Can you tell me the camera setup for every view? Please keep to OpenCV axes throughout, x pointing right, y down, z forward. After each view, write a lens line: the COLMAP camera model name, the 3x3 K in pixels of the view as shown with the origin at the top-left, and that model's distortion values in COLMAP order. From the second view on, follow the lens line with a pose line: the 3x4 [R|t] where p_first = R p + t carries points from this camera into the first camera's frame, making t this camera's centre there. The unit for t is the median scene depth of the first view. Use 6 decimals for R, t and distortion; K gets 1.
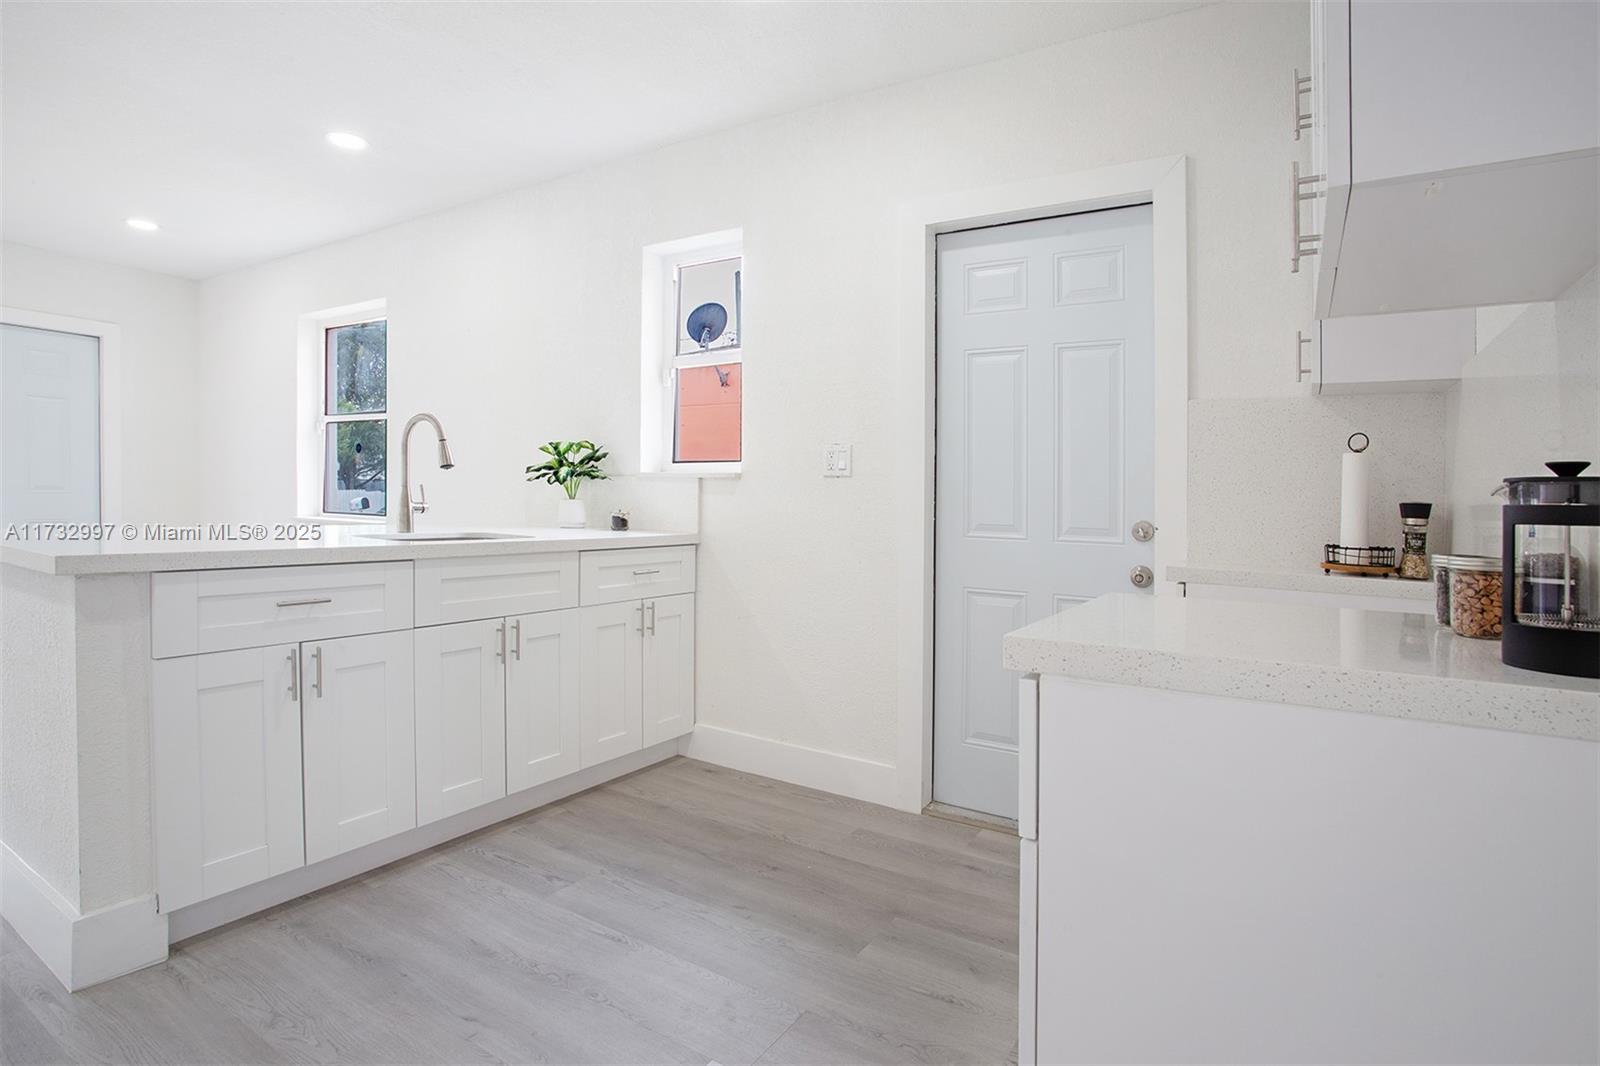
lens RADIAL K [[819.0, 0, 782.1], [0, 819.0, 486.4], [0, 0, 1]] dist [-0.038597, 0.011125]
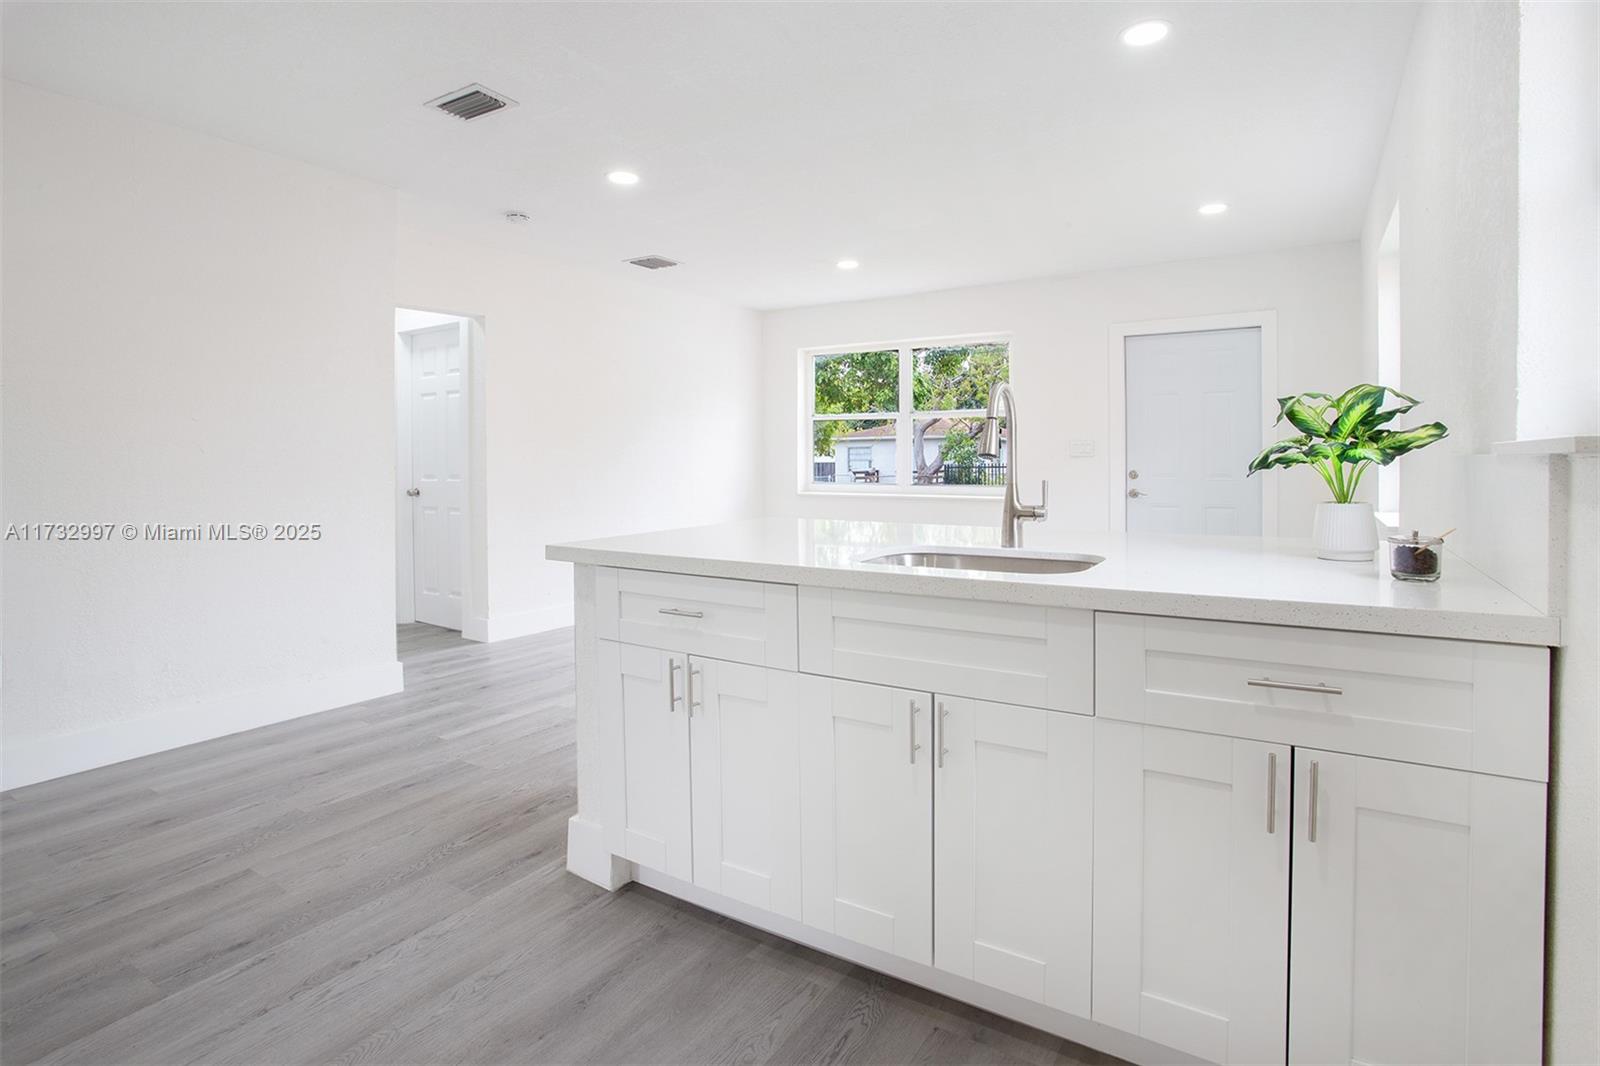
lens RADIAL K [[819.0, 0, 821.1], [0, 819.0, 475.1], [0, 0, 1]] dist [-0.038597, 0.011125]
pose [[0.010154, -0.009743, -0.999901, 0.300440], [0.019031, 0.999773, -0.009548, -0.007474], [0.999767, -0.018932, 0.010337, 0.881411]]
